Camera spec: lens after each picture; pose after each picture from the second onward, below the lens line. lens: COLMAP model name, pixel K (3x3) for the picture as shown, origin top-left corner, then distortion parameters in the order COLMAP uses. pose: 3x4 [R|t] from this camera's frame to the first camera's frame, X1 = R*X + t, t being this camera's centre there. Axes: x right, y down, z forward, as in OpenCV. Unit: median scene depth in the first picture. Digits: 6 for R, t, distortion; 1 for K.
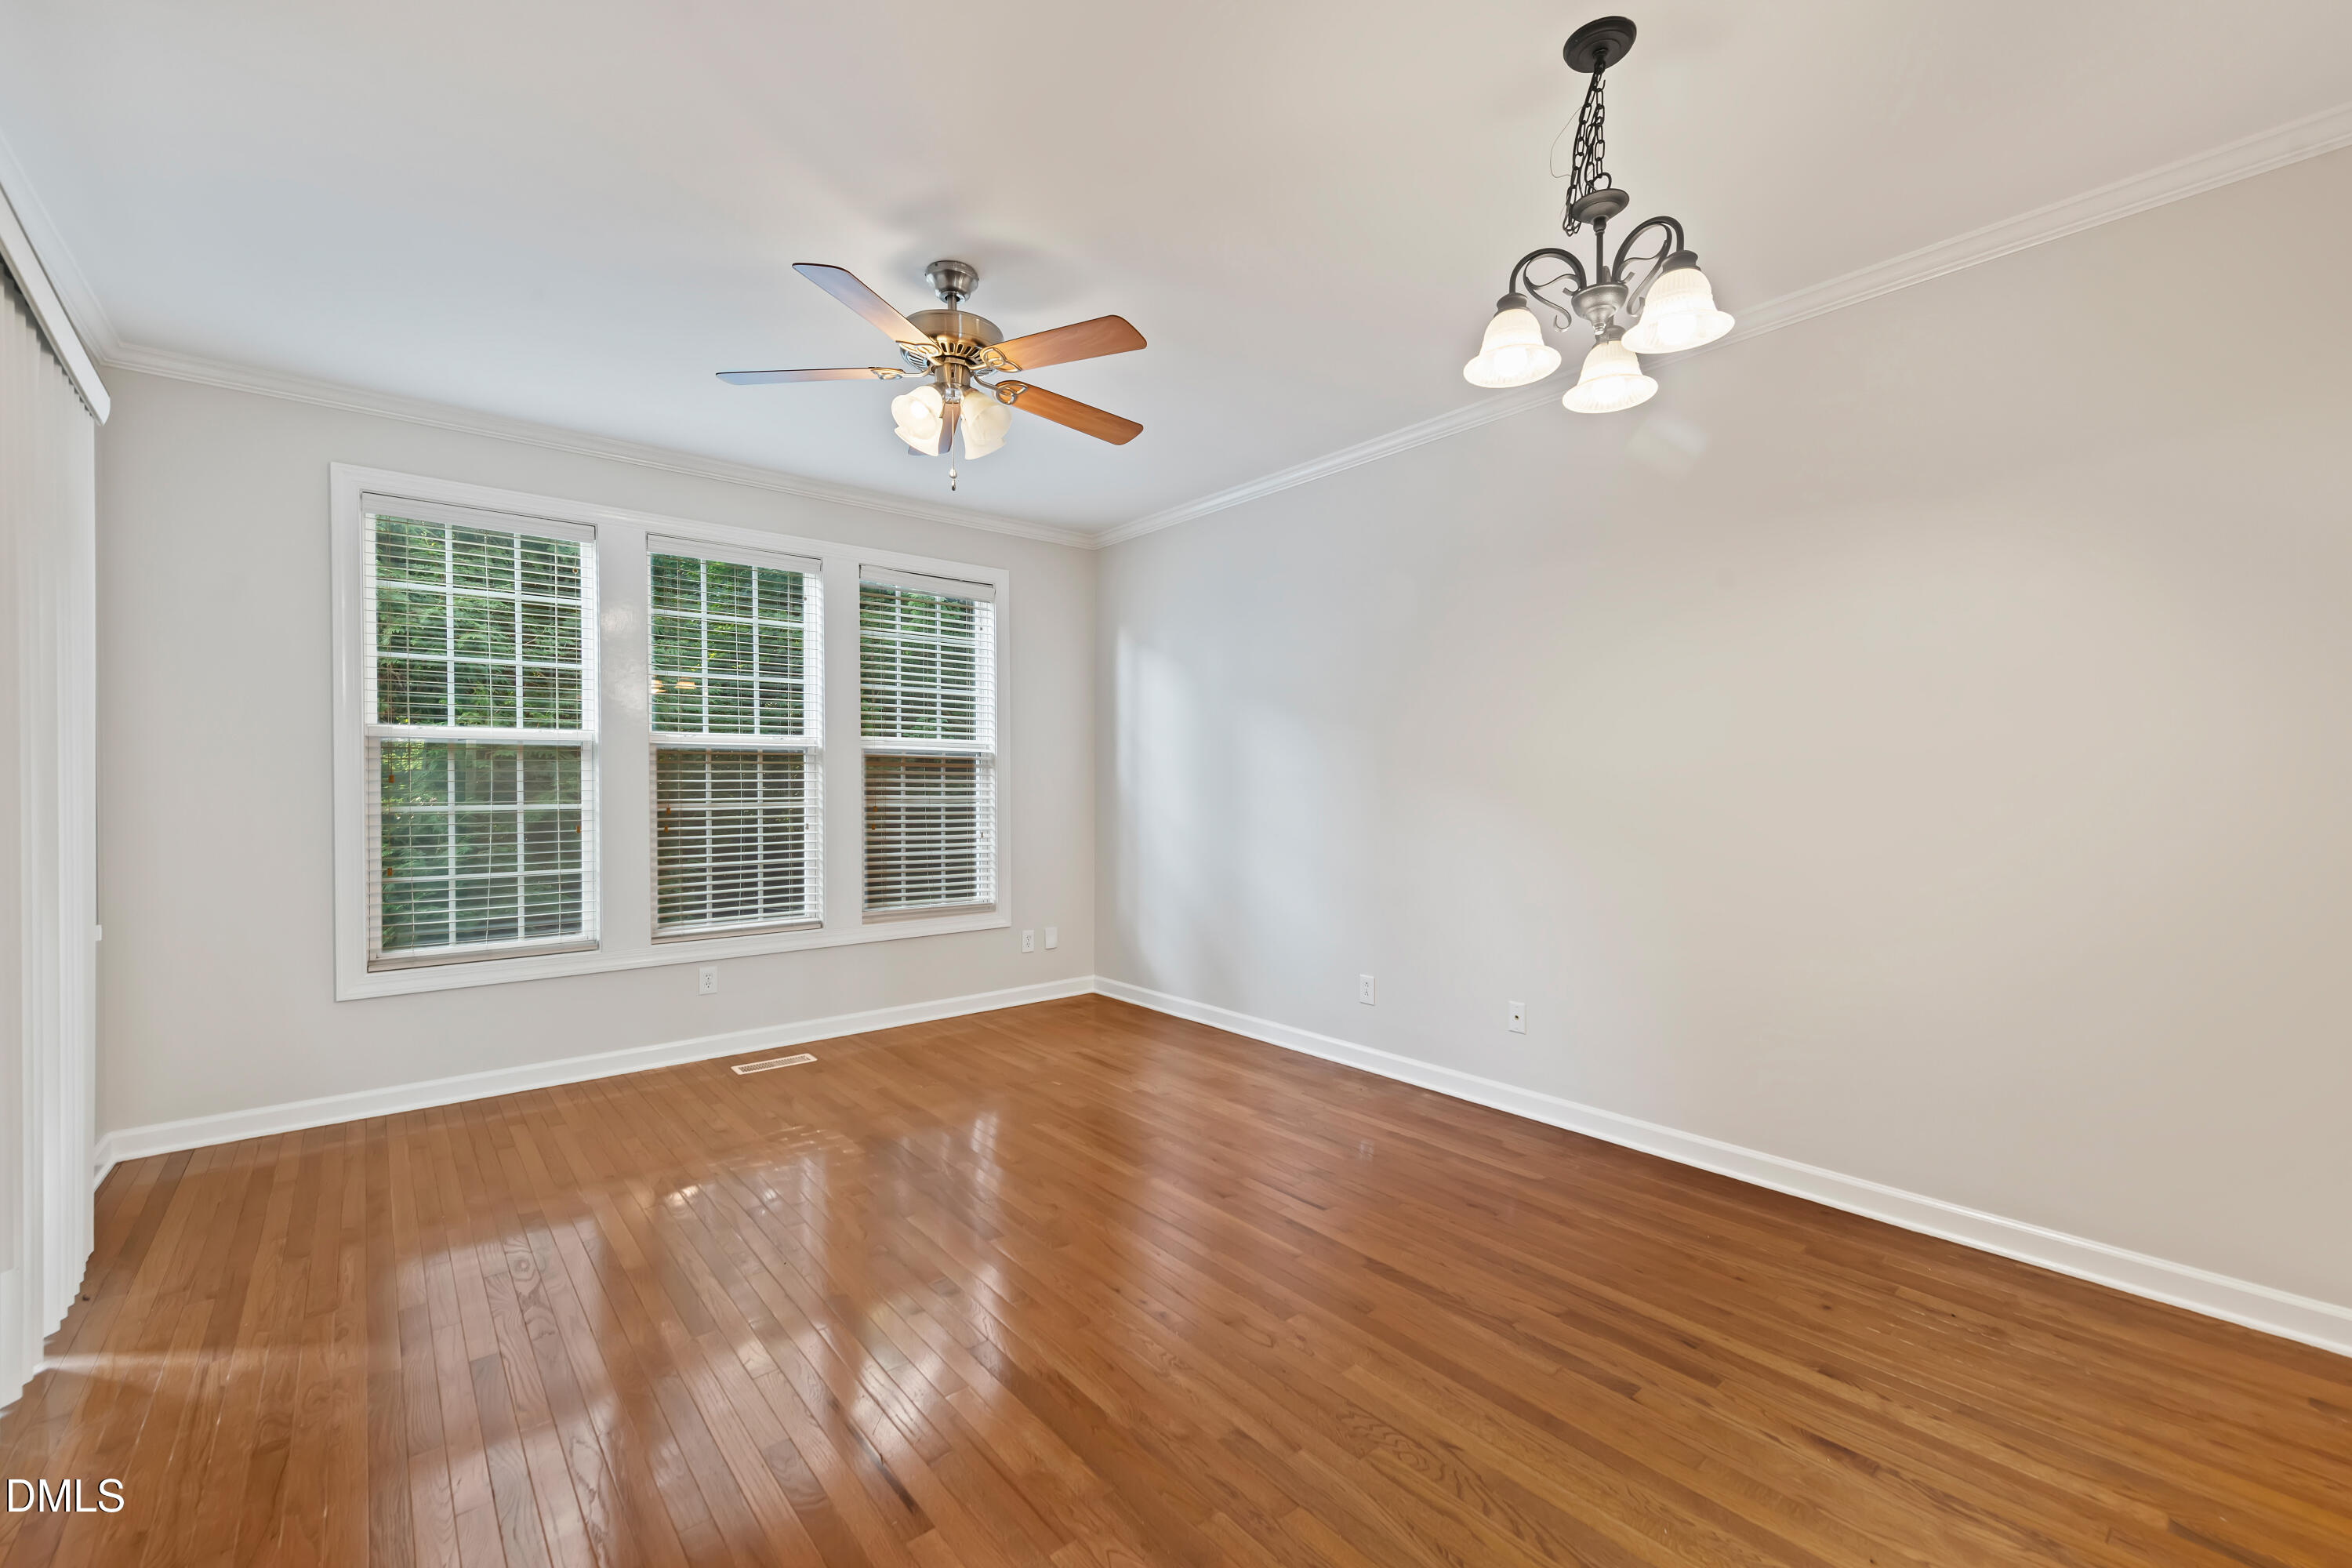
lens RADIAL K [[948.4, 0, 1180.9], [0, 948.4, 802.9], [0, 0, 1]] dist [0.009989, -0.002570]
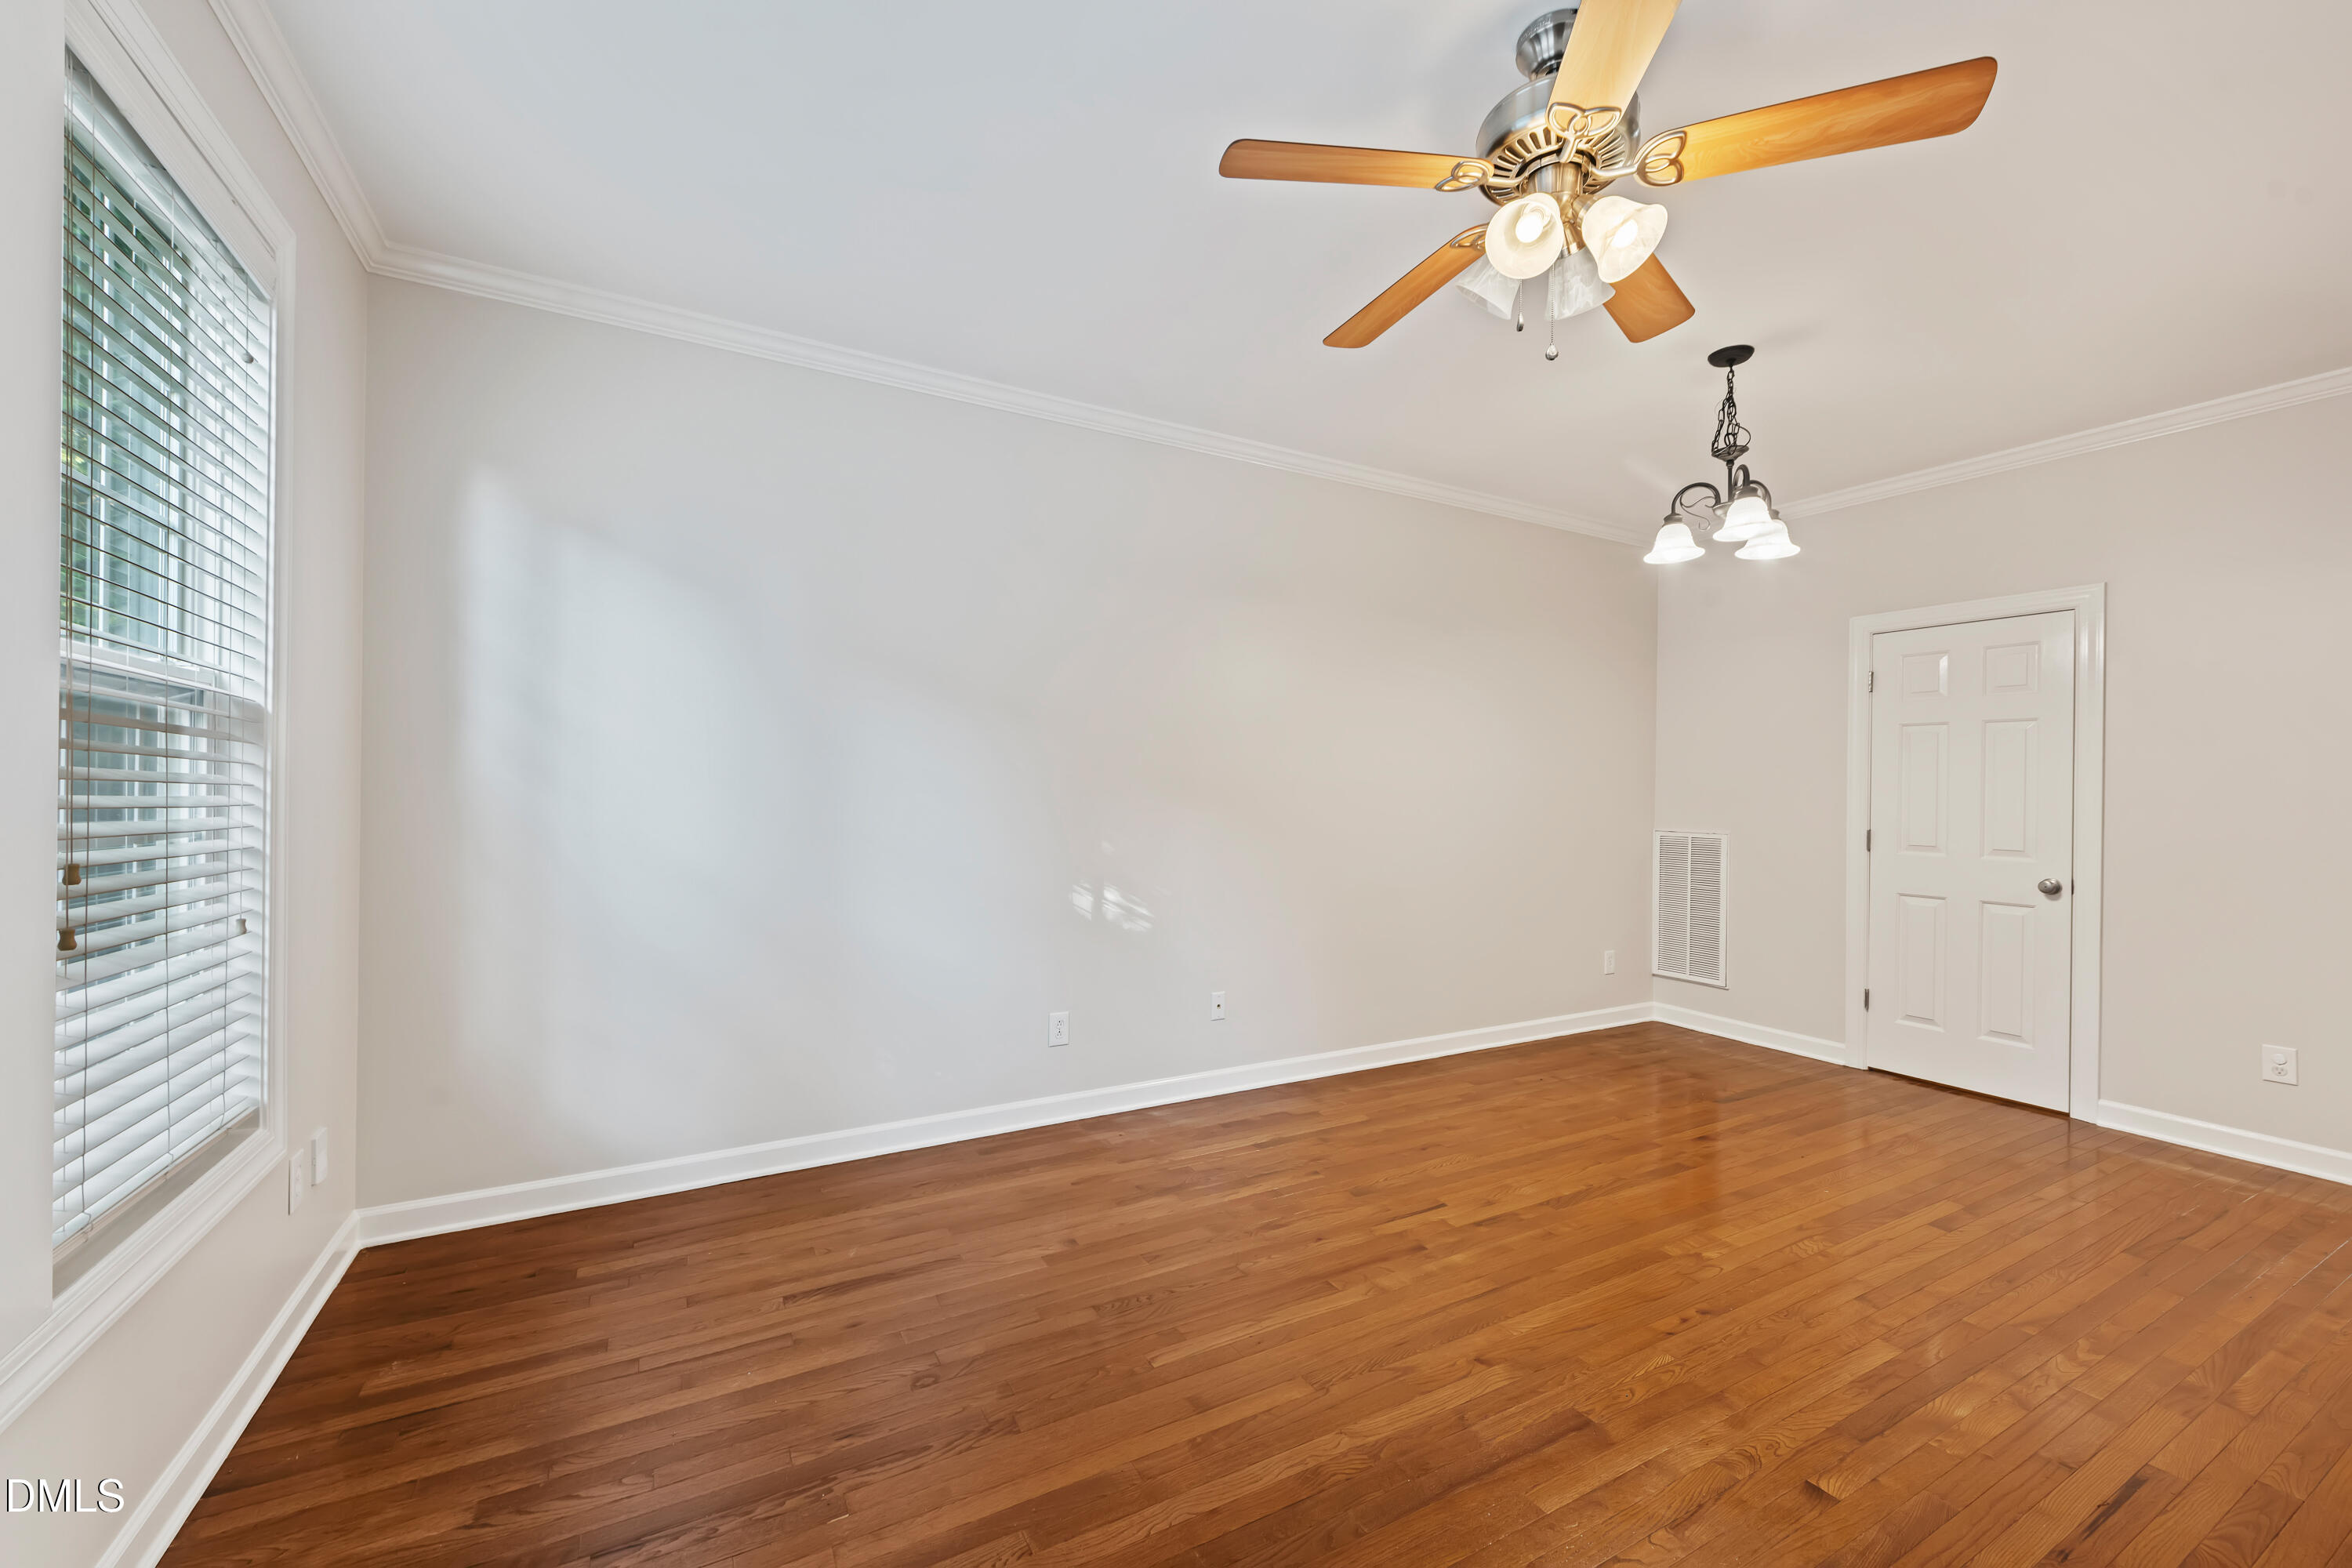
lens RADIAL K [[948.4, 0, 1146.0], [0, 948.4, 790.8], [0, 0, 1]] dist [0.009989, -0.002570]
pose [[0.206478, -0.003494, 0.978445, -0.563420], [0.010925, 0.999940, 0.001265, -0.016675], [-0.978390, 0.010428, 0.206503, 0.668239]]
